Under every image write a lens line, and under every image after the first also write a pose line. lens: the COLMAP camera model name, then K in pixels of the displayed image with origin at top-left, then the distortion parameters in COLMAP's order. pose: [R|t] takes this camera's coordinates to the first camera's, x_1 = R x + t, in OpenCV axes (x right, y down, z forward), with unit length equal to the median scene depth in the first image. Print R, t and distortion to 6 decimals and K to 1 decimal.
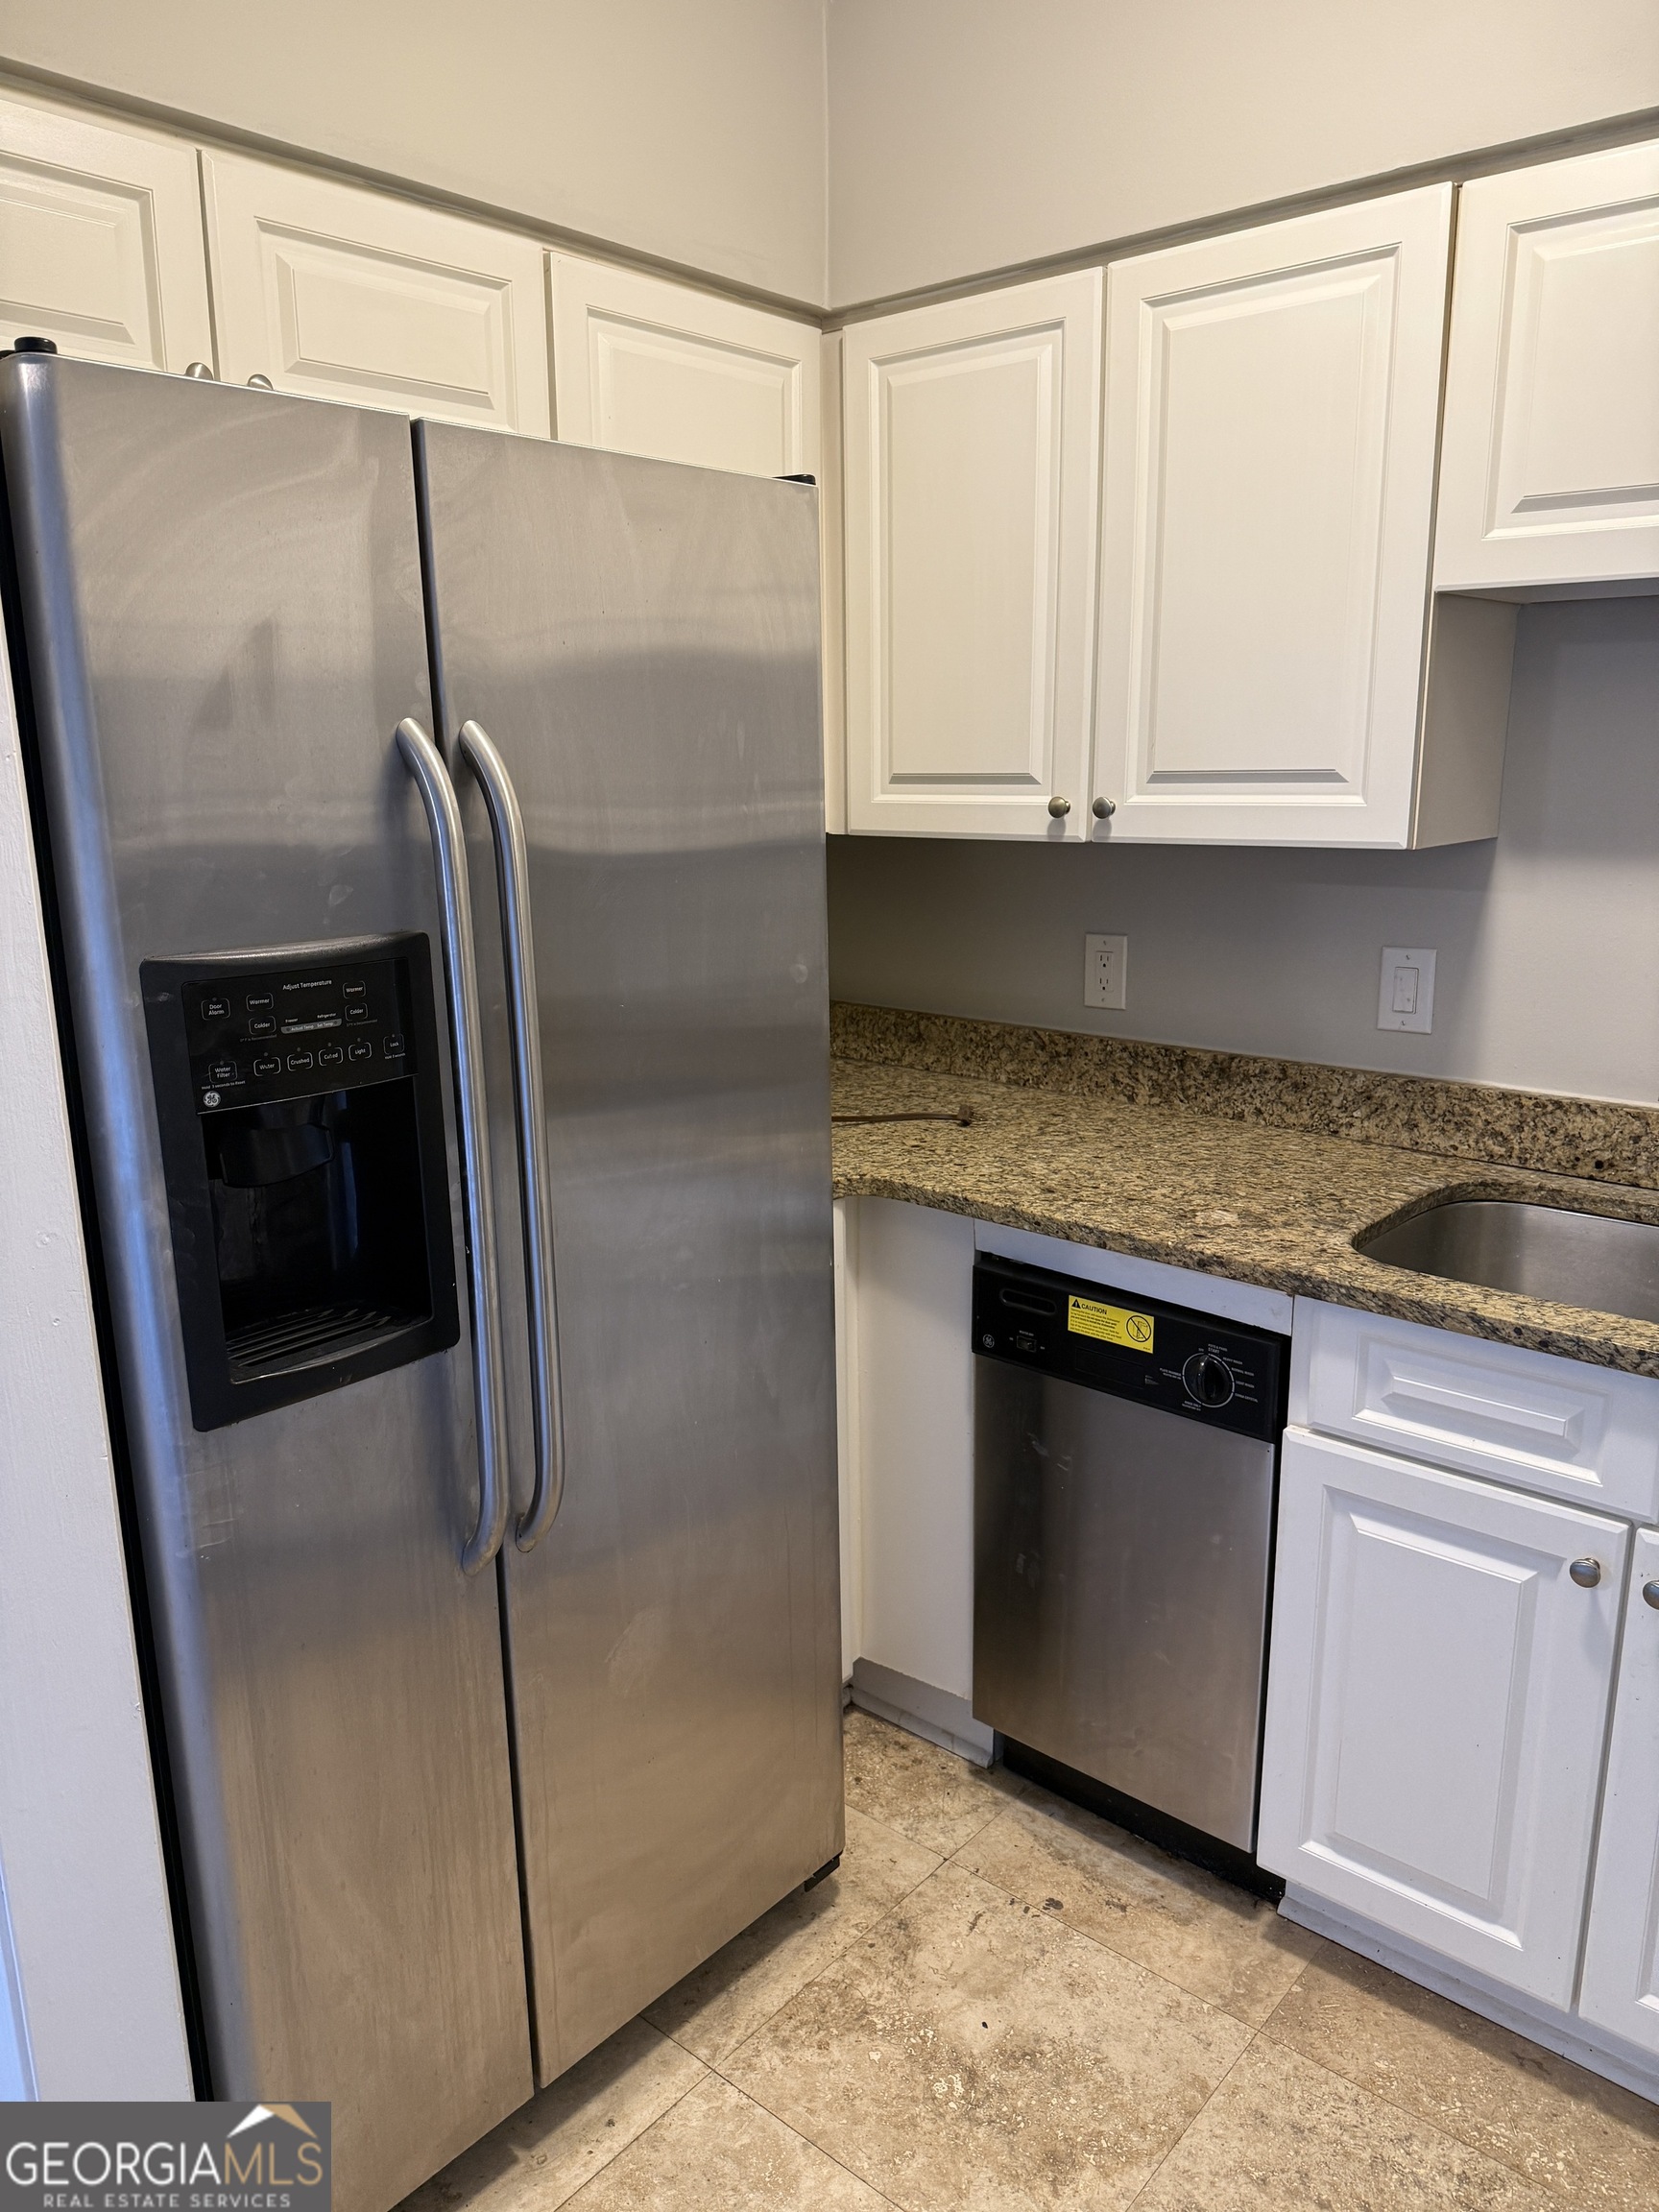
lens RADIAL K [[1547.8, 0, 827.8], [0, 1547.8, 1113.5], [0, 0, 1]] dist [0.068364, -0.089733]
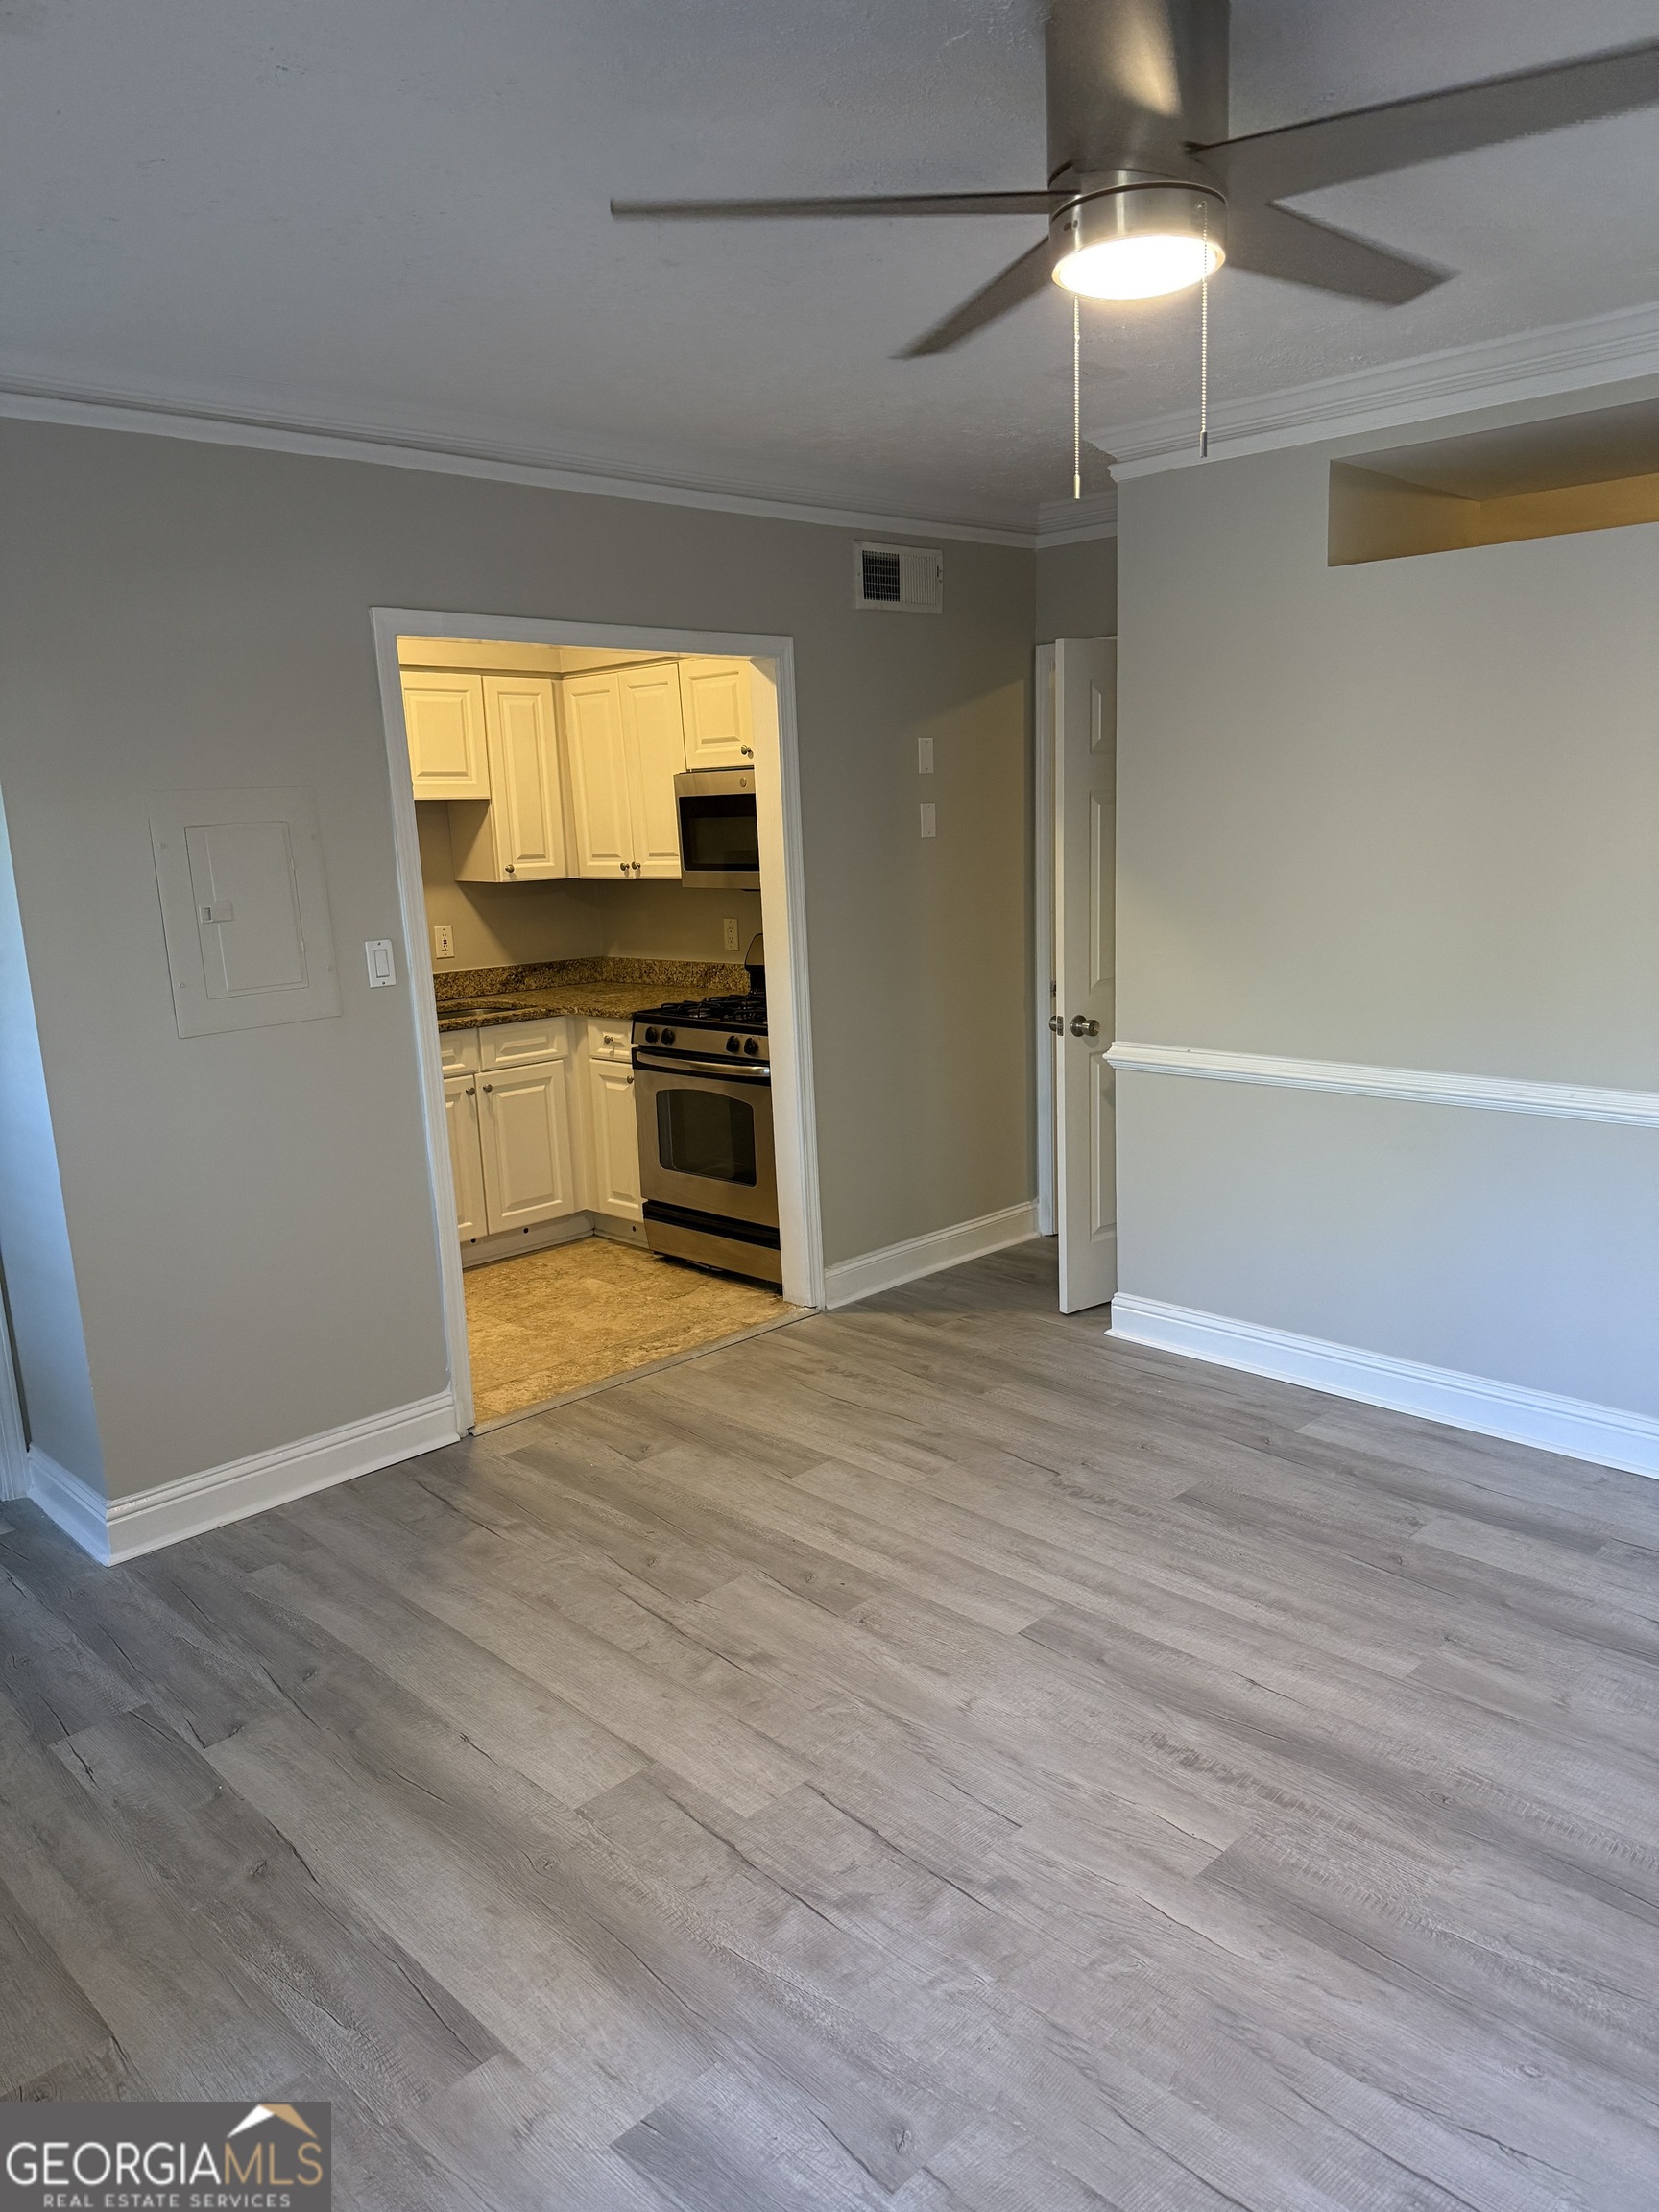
lens RADIAL K [[1547.8, 0, 831.2], [0, 1547.8, 1114.9], [0, 0, 1]] dist [0.068364, -0.089733]
pose [[0.068702, -0.186558, 0.980039, -2.249372], [0.261750, 0.951316, 0.162741, -0.003514], [-0.962687, 0.245345, 0.114188, -0.106718]]
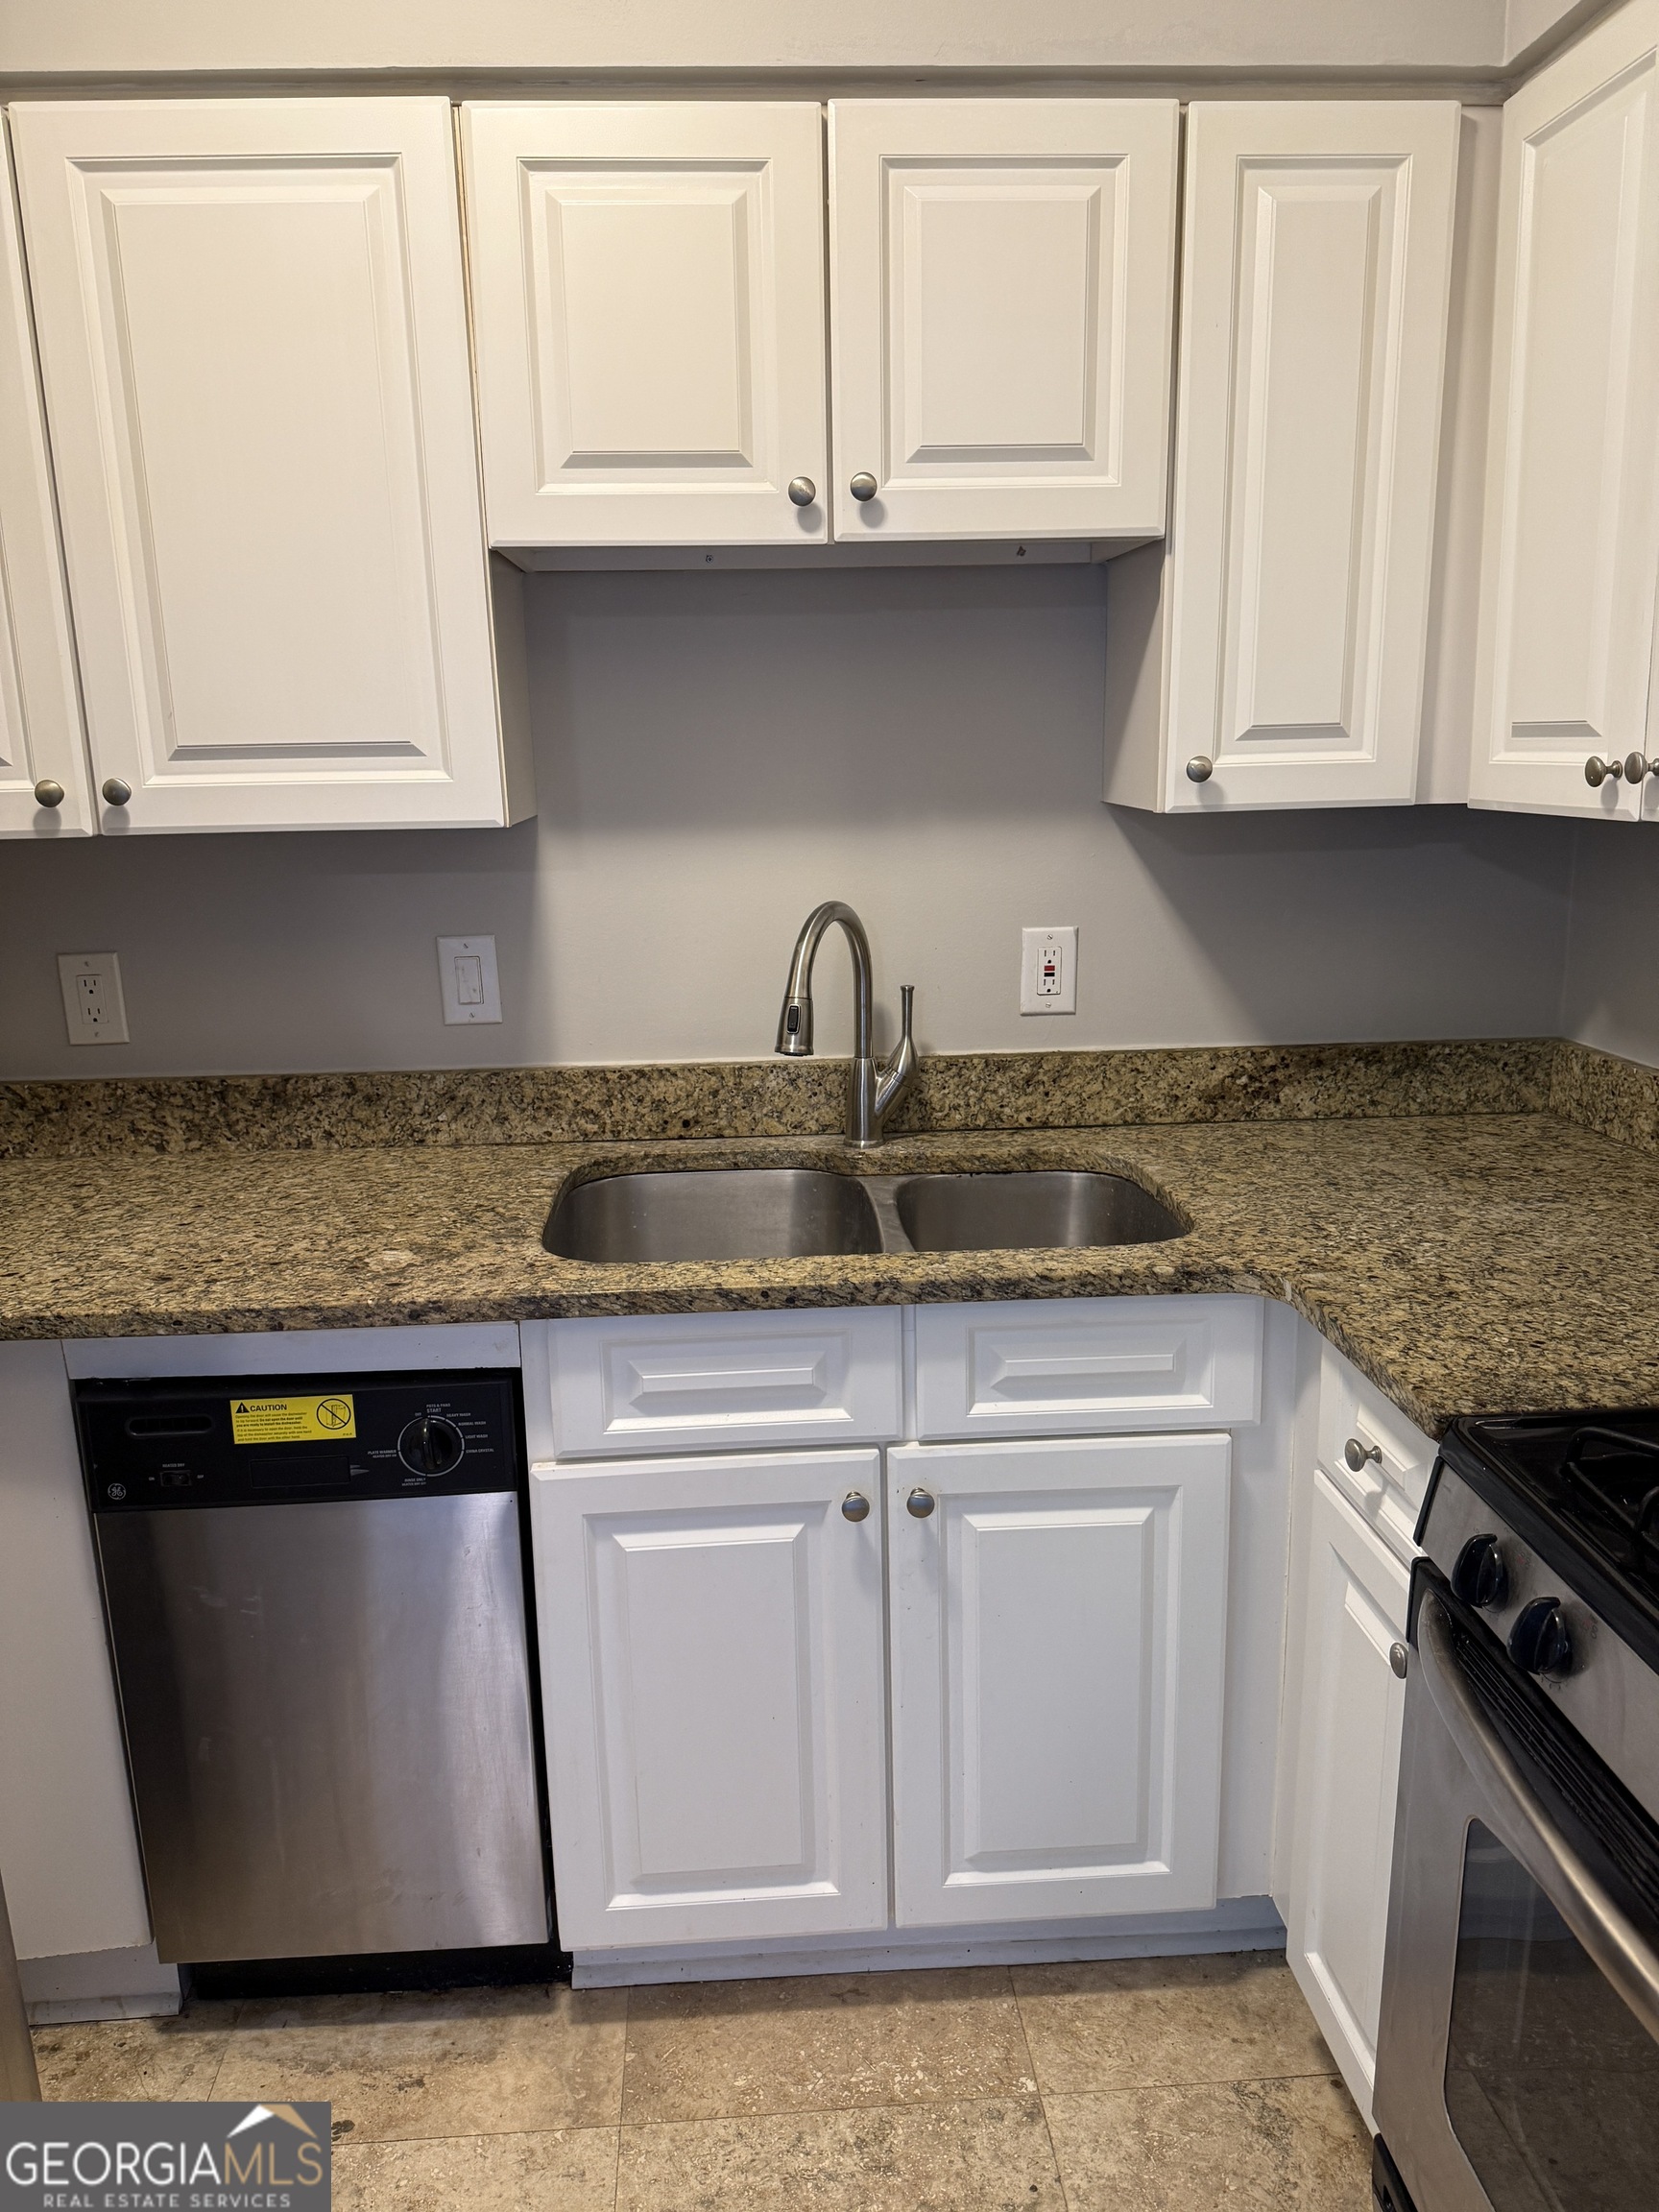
lens RADIAL K [[1547.8, 0, 822.5], [0, 1547.8, 1103.9], [0, 0, 1]] dist [0.068364, -0.089733]
pose [[0.713177, -0.166472, 0.680930, -0.149377], [0.173959, 0.983035, 0.058133, -0.025720], [-0.679056, 0.076995, 0.730037, 0.197849]]
